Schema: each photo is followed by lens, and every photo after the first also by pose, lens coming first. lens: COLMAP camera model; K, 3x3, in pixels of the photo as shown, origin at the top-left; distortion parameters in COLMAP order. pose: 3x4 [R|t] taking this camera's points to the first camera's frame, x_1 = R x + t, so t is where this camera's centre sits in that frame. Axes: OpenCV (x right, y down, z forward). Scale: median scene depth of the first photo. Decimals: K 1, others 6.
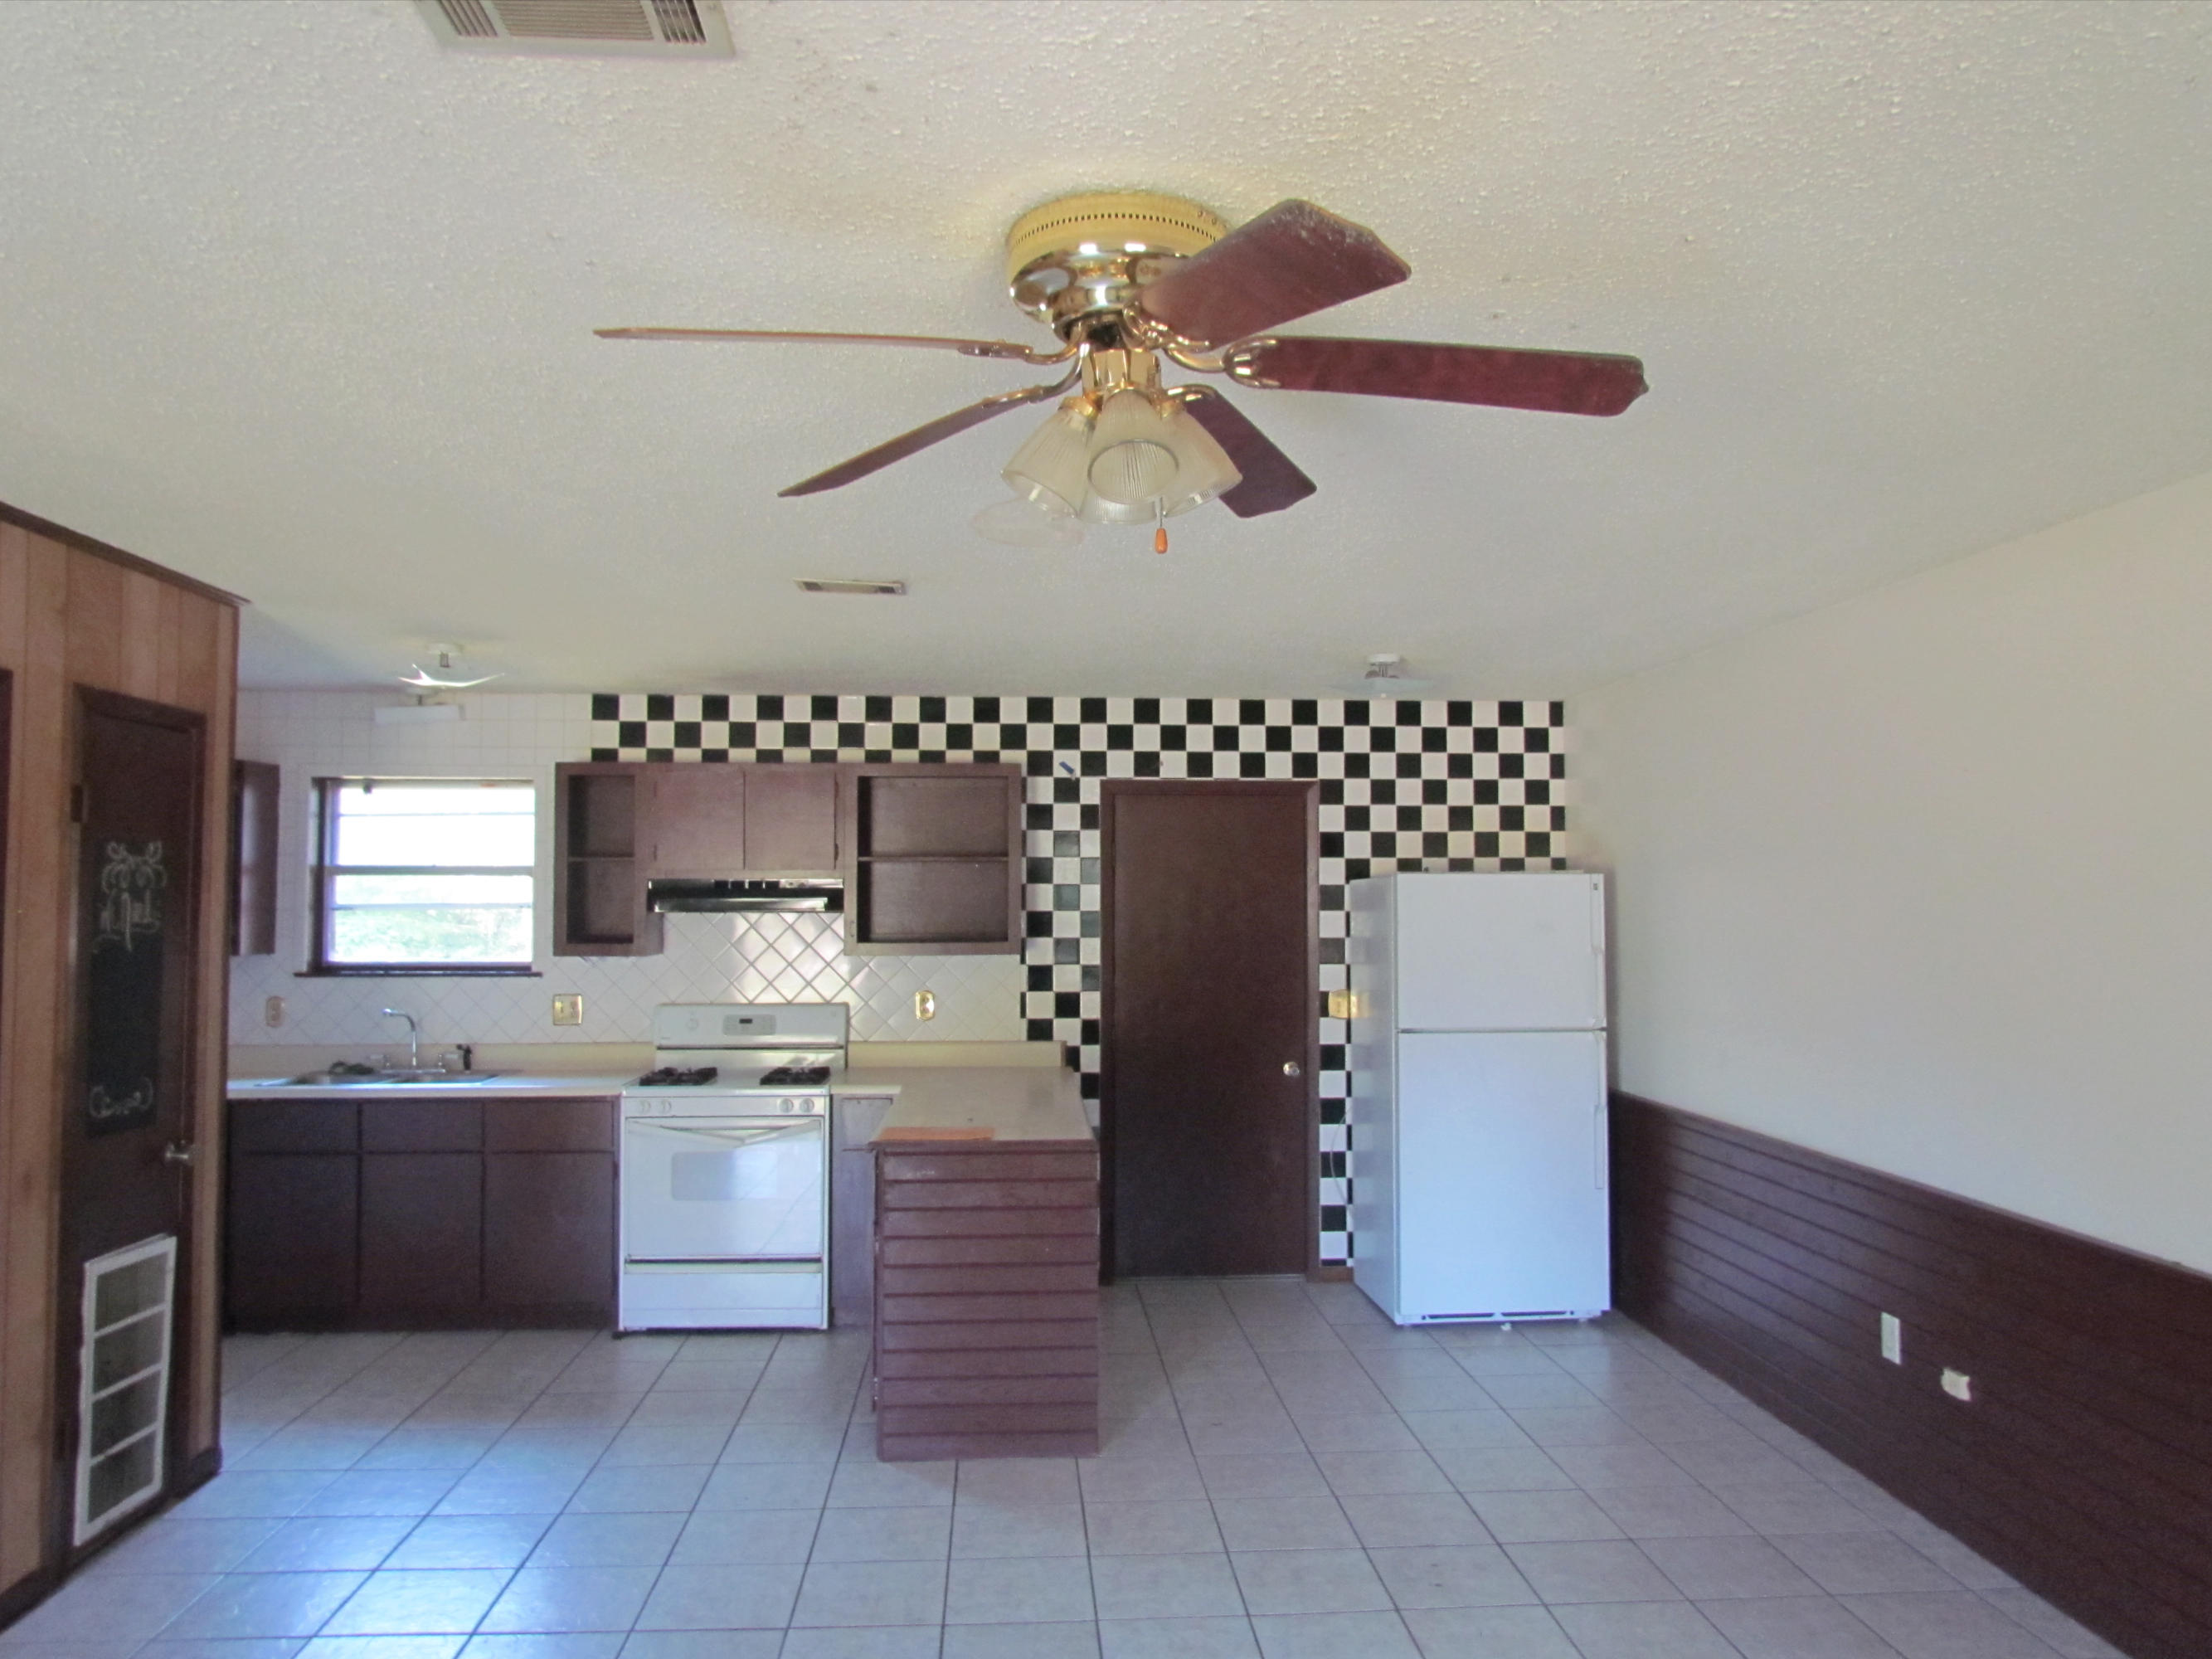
lens RADIAL K [[1572.5, 0, 1106.0], [0, 1572.5, 829.5], [0, 0, 1]] dist [-0.048151, 0.020781]
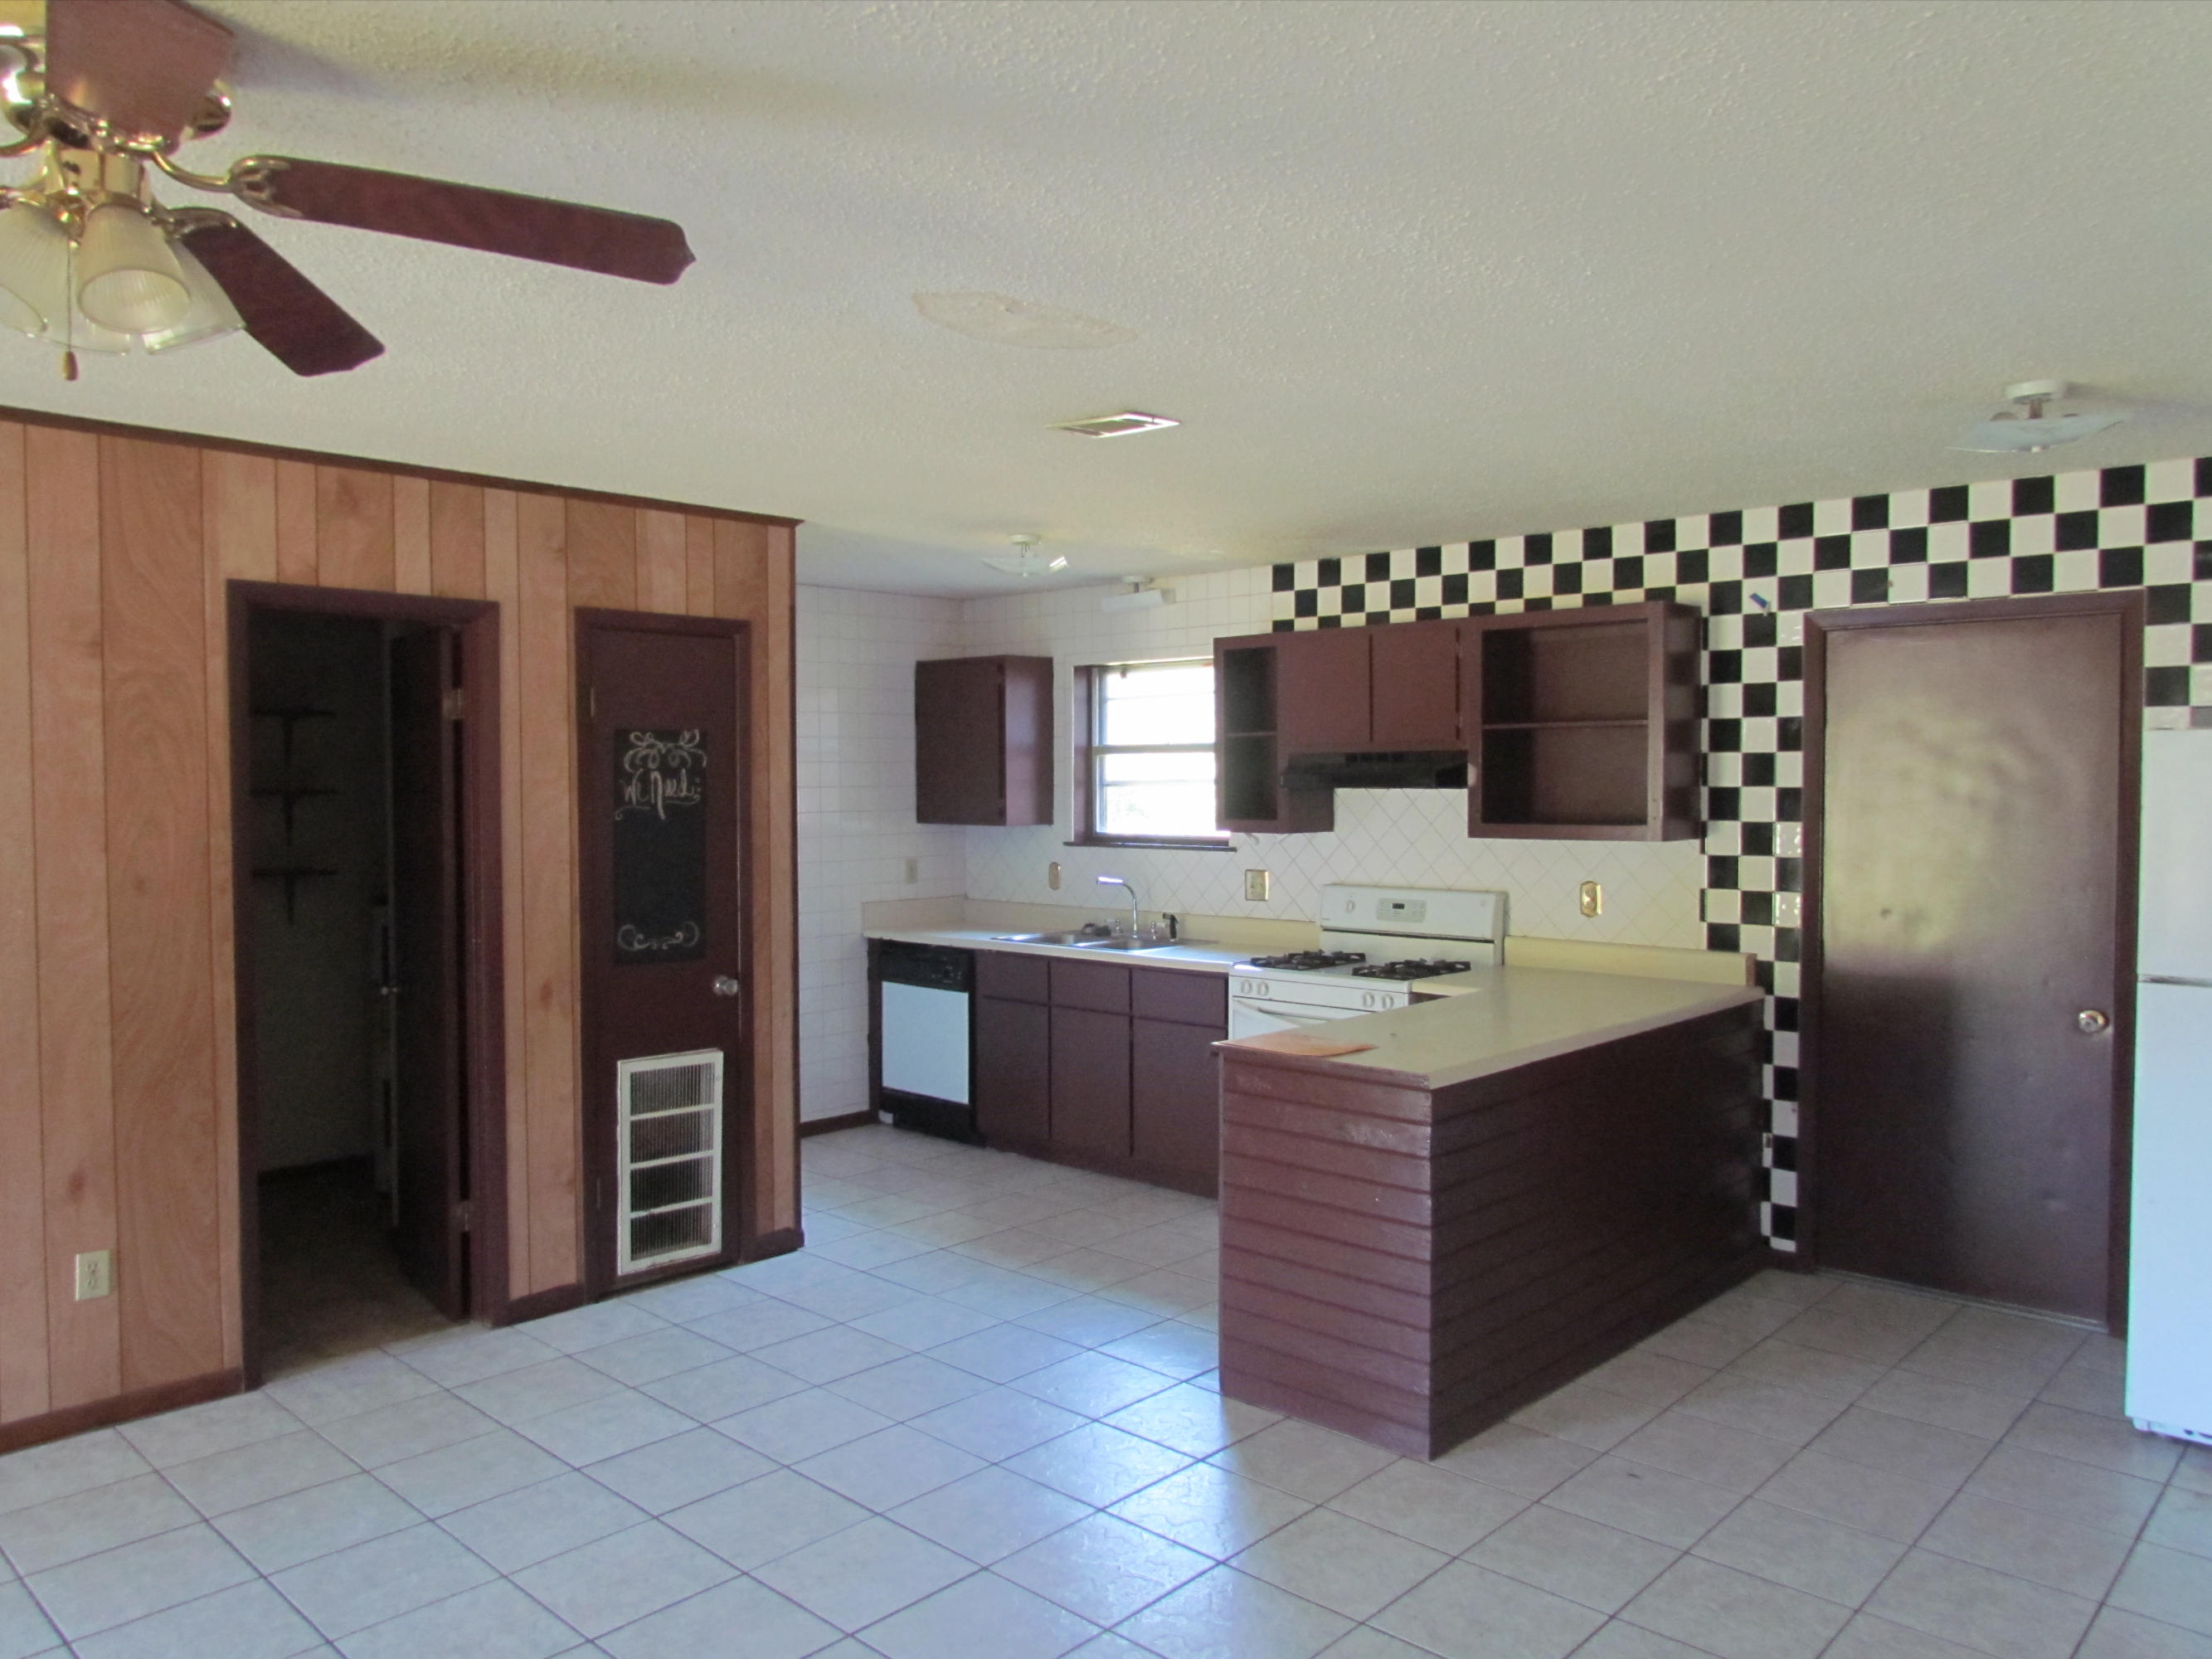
lens RADIAL K [[1572.5, 0, 1106.0], [0, 1572.5, 829.5], [0, 0, 1]] dist [-0.048151, 0.020781]
pose [[0.679001, 0.020934, -0.733838, 0.329008], [0.036939, 0.997353, 0.062630, 0.013140], [0.733207, -0.069633, 0.676431, 0.251156]]
